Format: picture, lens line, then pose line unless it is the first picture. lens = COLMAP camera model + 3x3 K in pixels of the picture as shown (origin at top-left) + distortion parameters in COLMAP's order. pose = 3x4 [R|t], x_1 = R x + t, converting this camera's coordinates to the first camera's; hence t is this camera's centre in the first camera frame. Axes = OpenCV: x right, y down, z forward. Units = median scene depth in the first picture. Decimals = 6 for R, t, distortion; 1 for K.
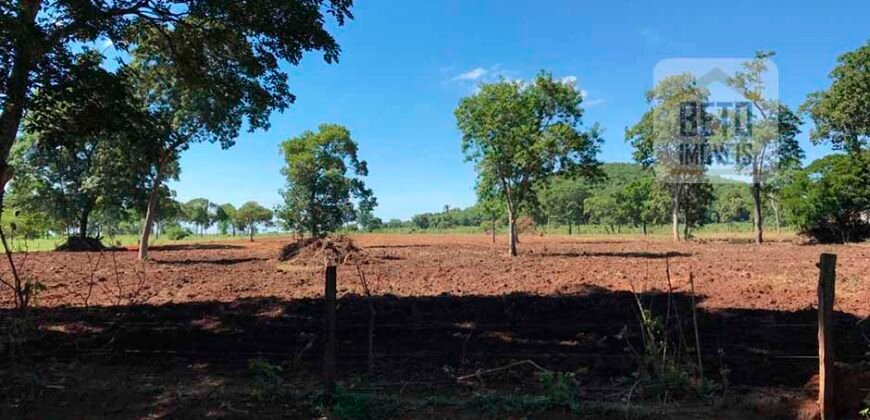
lens RADIAL K [[763.8, 0, 435.0], [0, 763.8, 210.0], [0, 0, 1]] dist [0.160607, -0.273366]
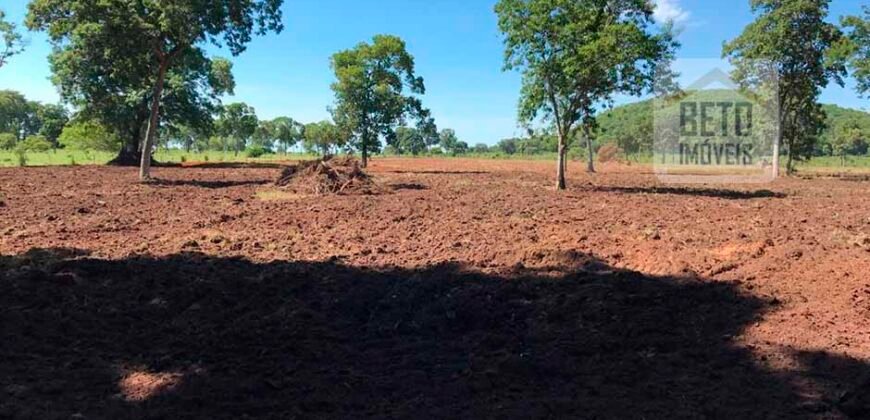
lens RADIAL K [[746.1, 0, 434.8], [0, 746.1, 202.9], [0, 0, 1]] dist [-0.010054, 0.117308]
pose [[0.990498, 0.036761, -0.132522, 0.046402], [-0.024592, 0.995426, 0.092318, 0.002731], [0.135310, -0.088182, 0.986871, 0.120768]]
